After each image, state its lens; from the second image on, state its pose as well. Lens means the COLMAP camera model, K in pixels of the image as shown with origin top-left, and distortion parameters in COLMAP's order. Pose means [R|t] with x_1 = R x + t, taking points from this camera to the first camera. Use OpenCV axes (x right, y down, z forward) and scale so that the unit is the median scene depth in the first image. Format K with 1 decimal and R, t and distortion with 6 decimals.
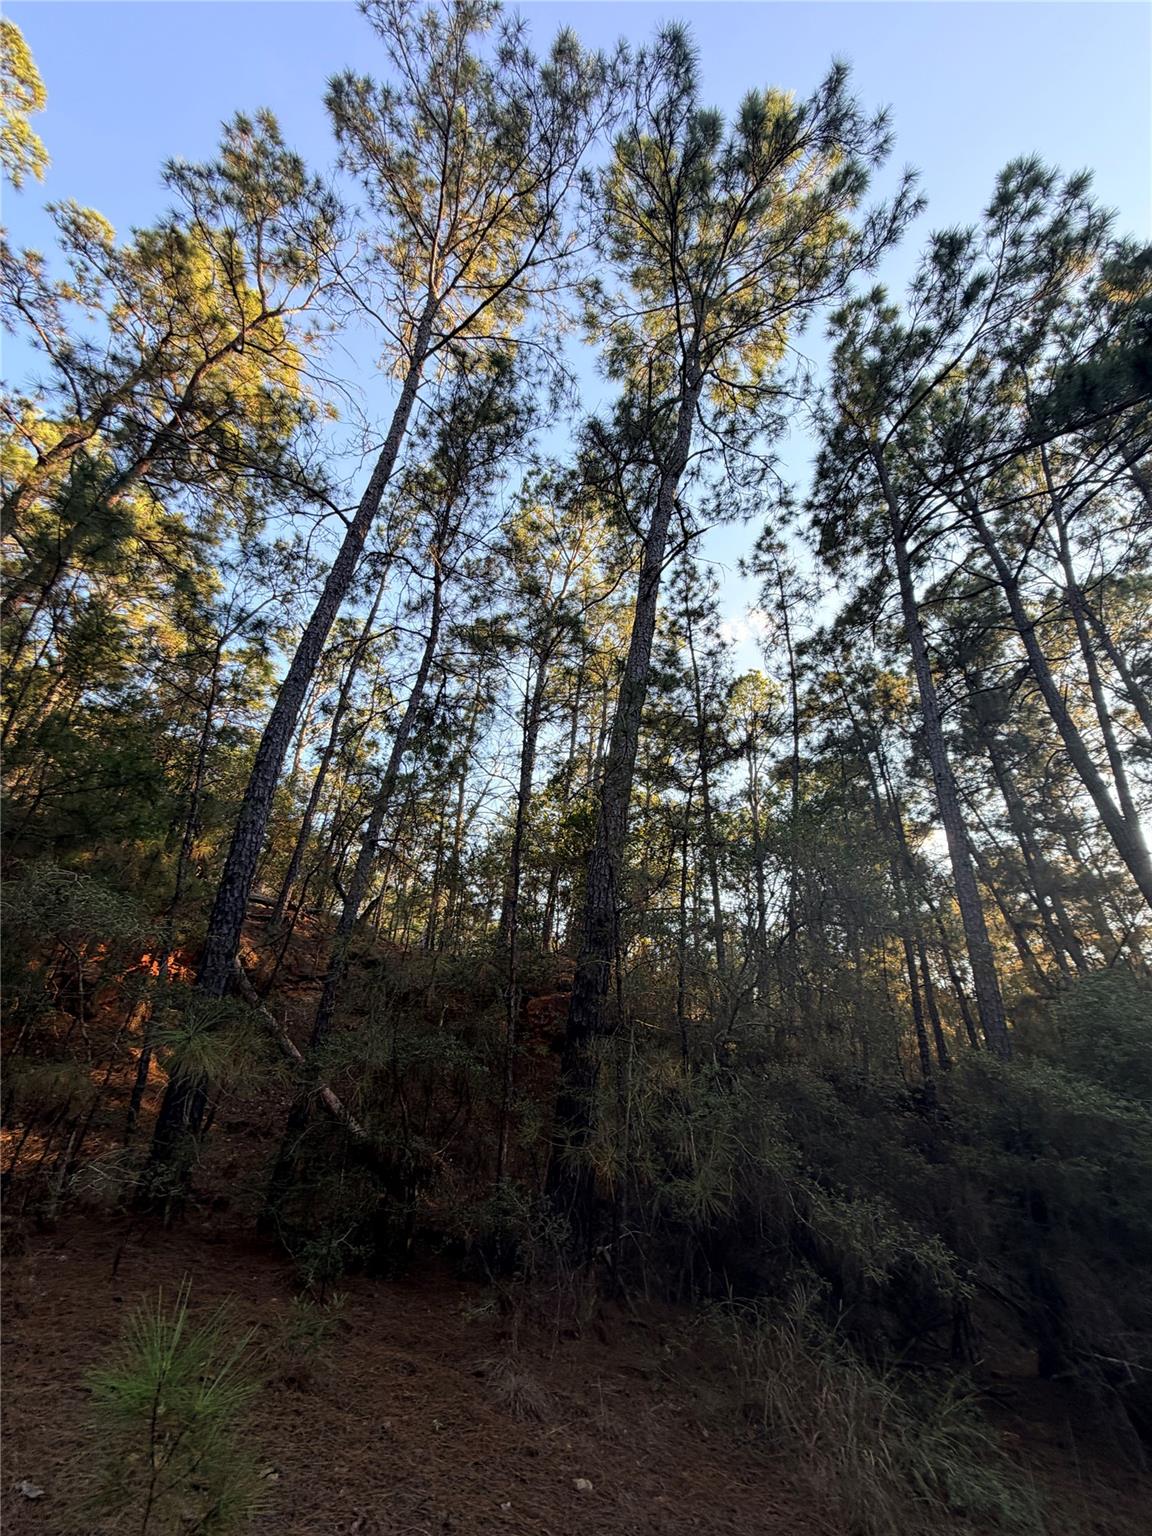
lens RADIAL K [[611.0, 0, 577.0], [0, 611.0, 765.0], [0, 0, 1]] dist [0.000126, -0.000133]
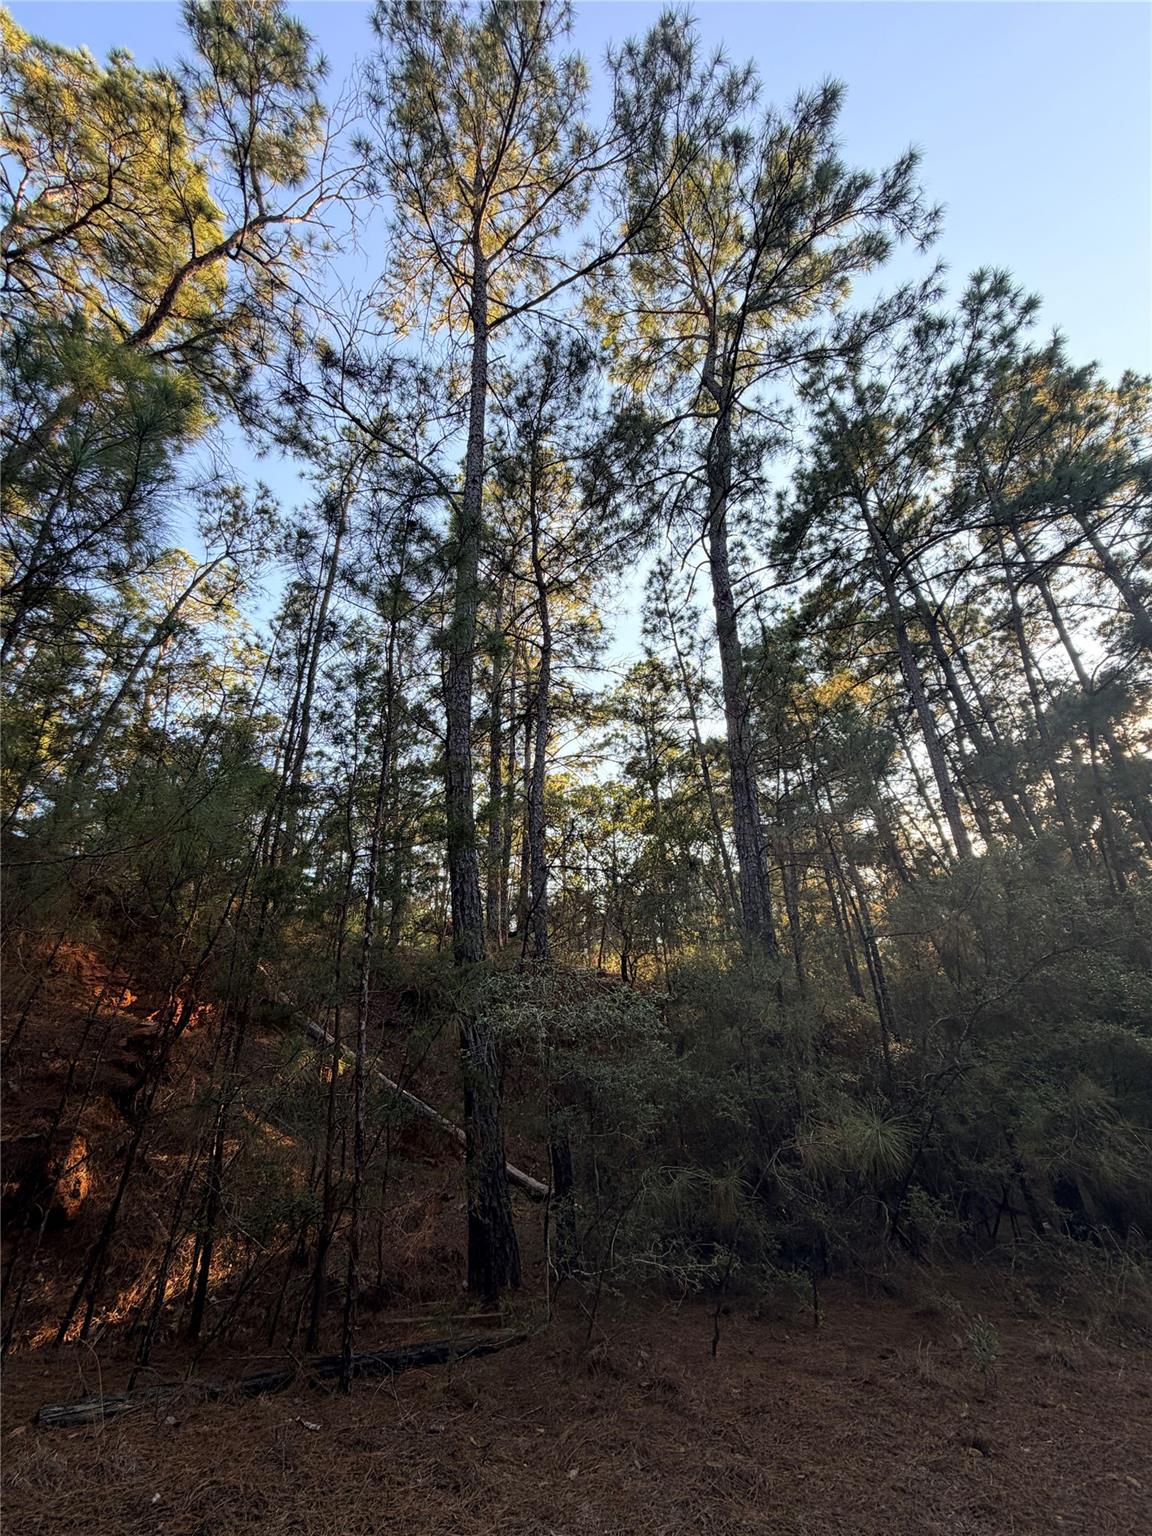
lens RADIAL K [[611.0, 0, 579.7], [0, 611.0, 765.3], [0, 0, 1]] dist [0.000126, -0.000133]
pose [[0.952689, 0.008462, 0.303829, -0.397244], [-0.027185, 0.997978, 0.057446, -0.067183], [-0.302728, -0.062988, 0.950993, 0.046776]]
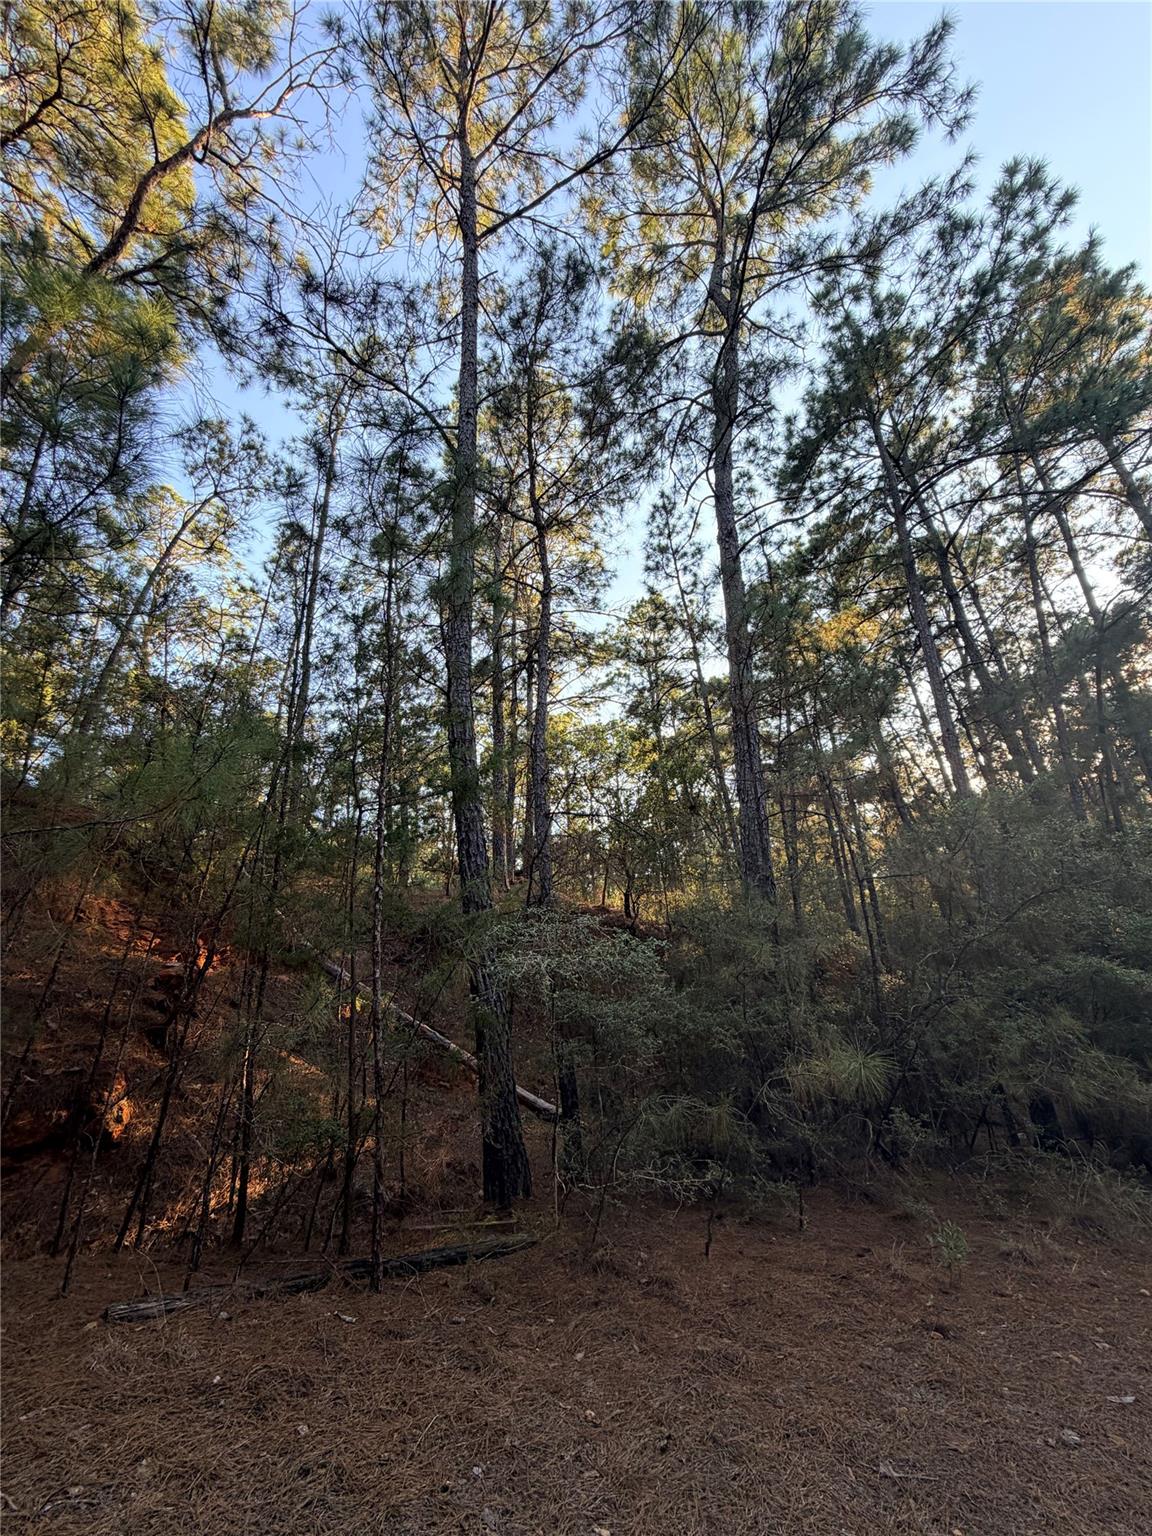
lens RADIAL K [[611.0, 0, 579.7], [0, 611.0, 764.5], [0, 0, 1]] dist [0.000126, -0.000133]
pose [[0.954171, -0.031987, 0.297549, -0.397139], [-0.016133, 0.987327, 0.157875, -0.078845], [-0.298828, -0.155440, 0.941563, 0.042522]]
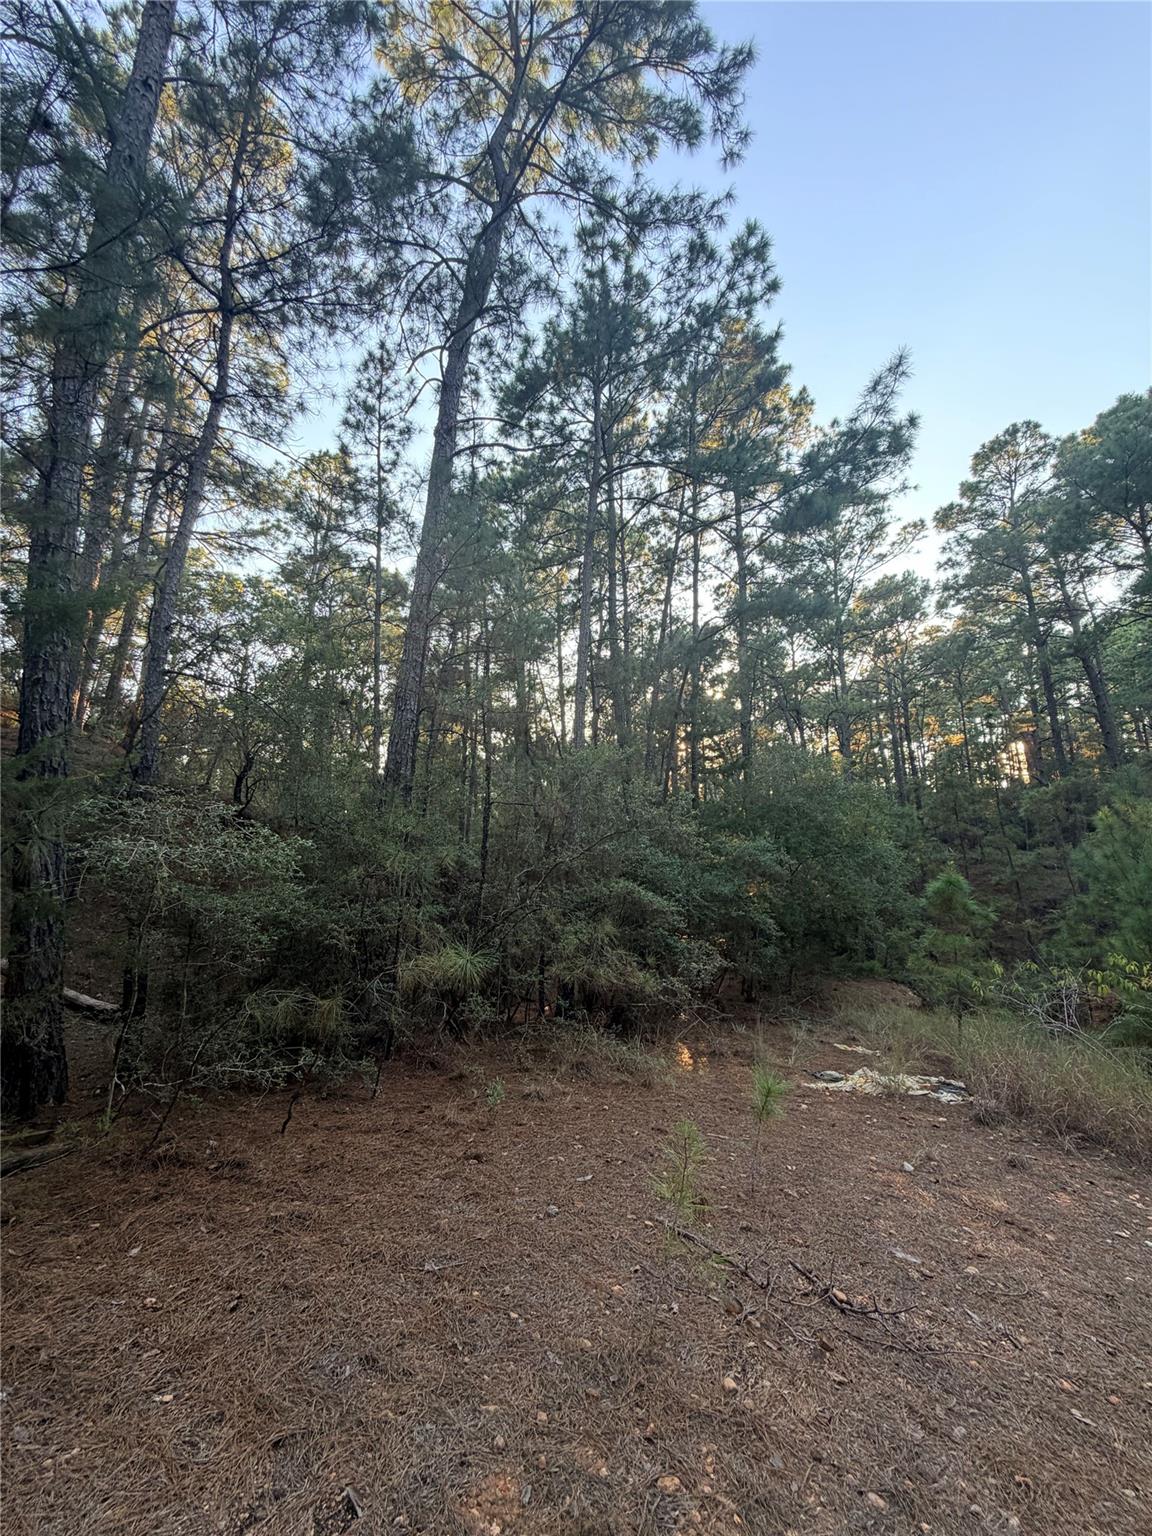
lens RADIAL K [[611.0, 0, 579.2], [0, 611.0, 765.2], [0, 0, 1]] dist [0.000126, -0.000133]
pose [[0.630420, 0.073391, 0.772777, -0.419092], [-0.349836, 0.915552, 0.198440, -0.081633], [-0.692954, -0.395446, 0.602857, 0.051689]]
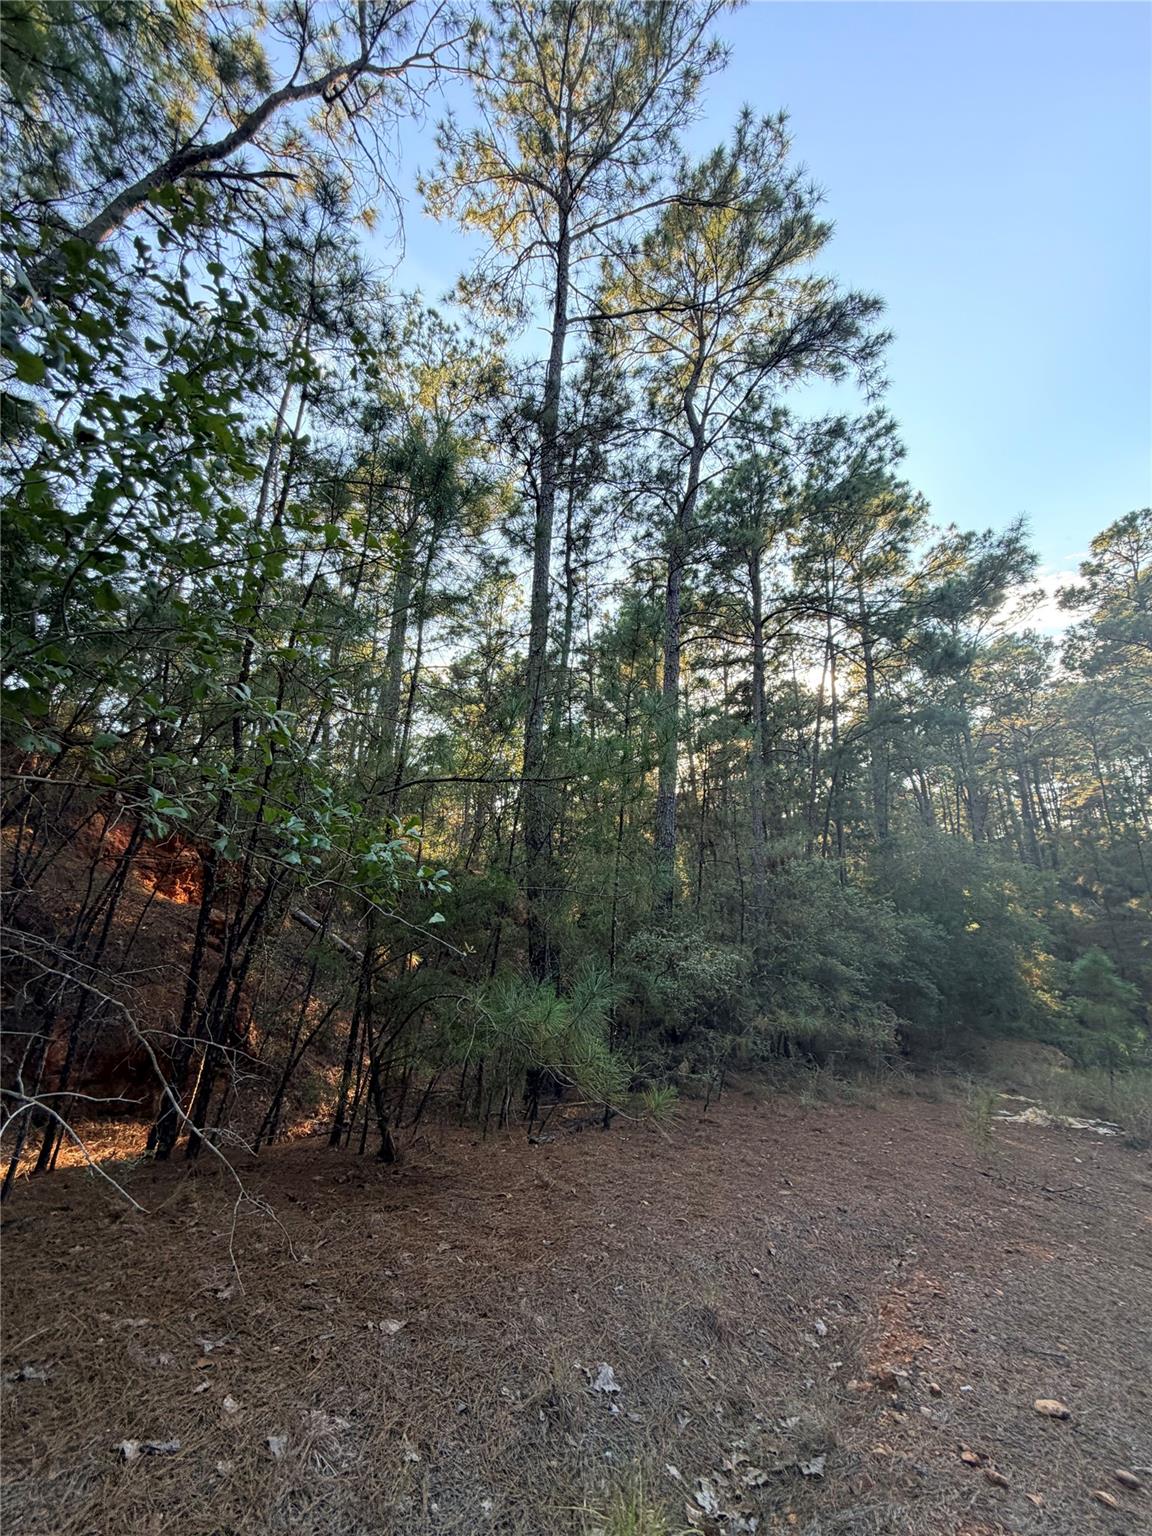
lens RADIAL K [[611.0, 0, 578.8], [0, 611.0, 763.5], [0, 0, 1]] dist [0.000126, -0.000133]
pose [[0.737789, 0.108333, 0.666281, -0.824545], [-0.305088, 0.933989, 0.185971, -0.189208], [-0.602153, -0.340482, 0.722138, 0.033620]]
